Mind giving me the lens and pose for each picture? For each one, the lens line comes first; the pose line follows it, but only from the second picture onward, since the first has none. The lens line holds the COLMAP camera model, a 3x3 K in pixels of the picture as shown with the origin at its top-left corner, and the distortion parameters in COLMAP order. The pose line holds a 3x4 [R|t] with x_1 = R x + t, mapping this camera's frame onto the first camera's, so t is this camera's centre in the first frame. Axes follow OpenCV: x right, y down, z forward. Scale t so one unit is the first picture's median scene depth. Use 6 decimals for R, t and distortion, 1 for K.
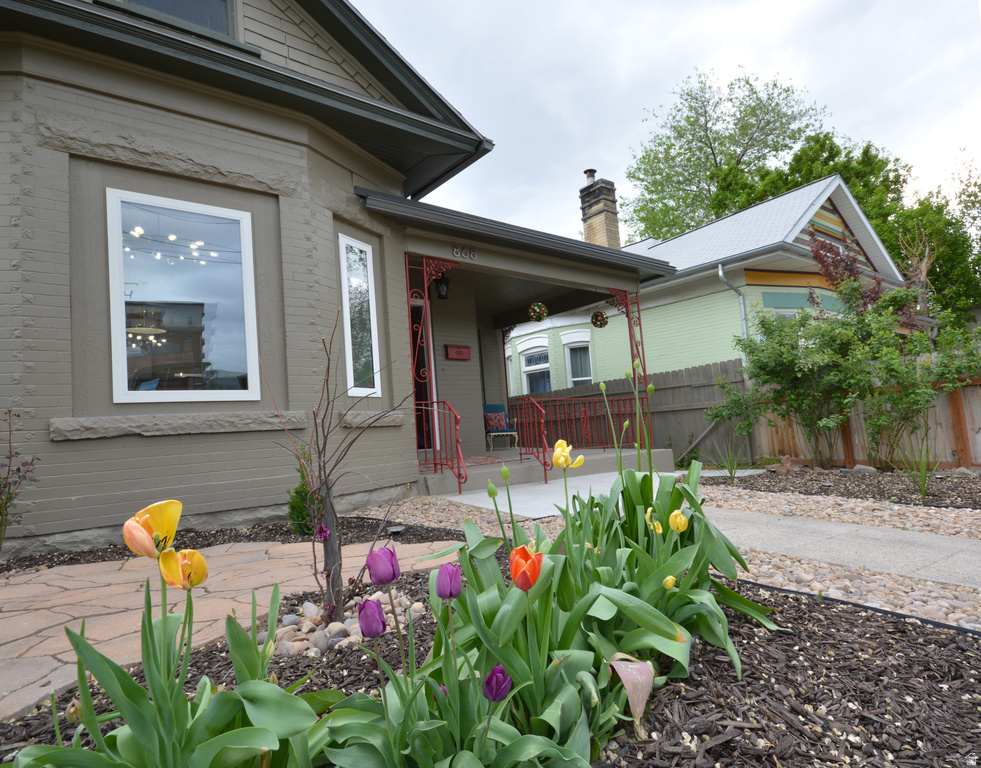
lens RADIAL K [[569.6, 0, 494.2], [0, 569.6, 379.2], [0, 0, 1]] dist [0.000094, -0.003938]
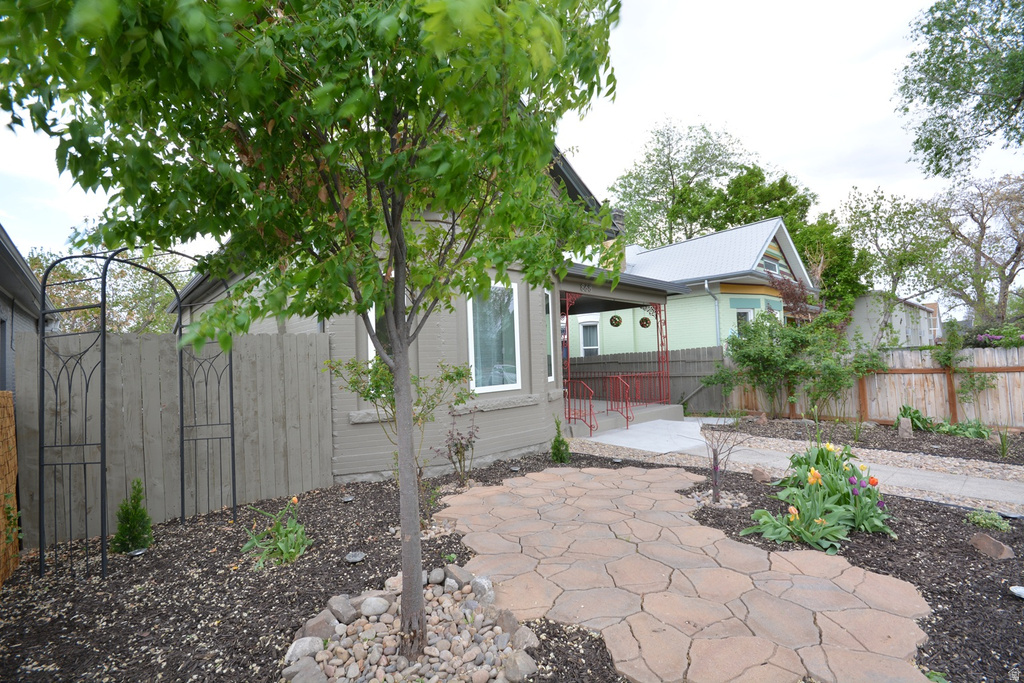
lens RADIAL K [[454.9, 0, 507.1], [0, 454.9, 350.1], [0, 0, 1]] dist [-0.000394, 0.000267]
pose [[0.997010, 0.022141, 0.074026, -0.204690], [-0.025149, 0.998885, 0.039948, -0.051652], [-0.073059, -0.041690, 0.996456, -0.155517]]
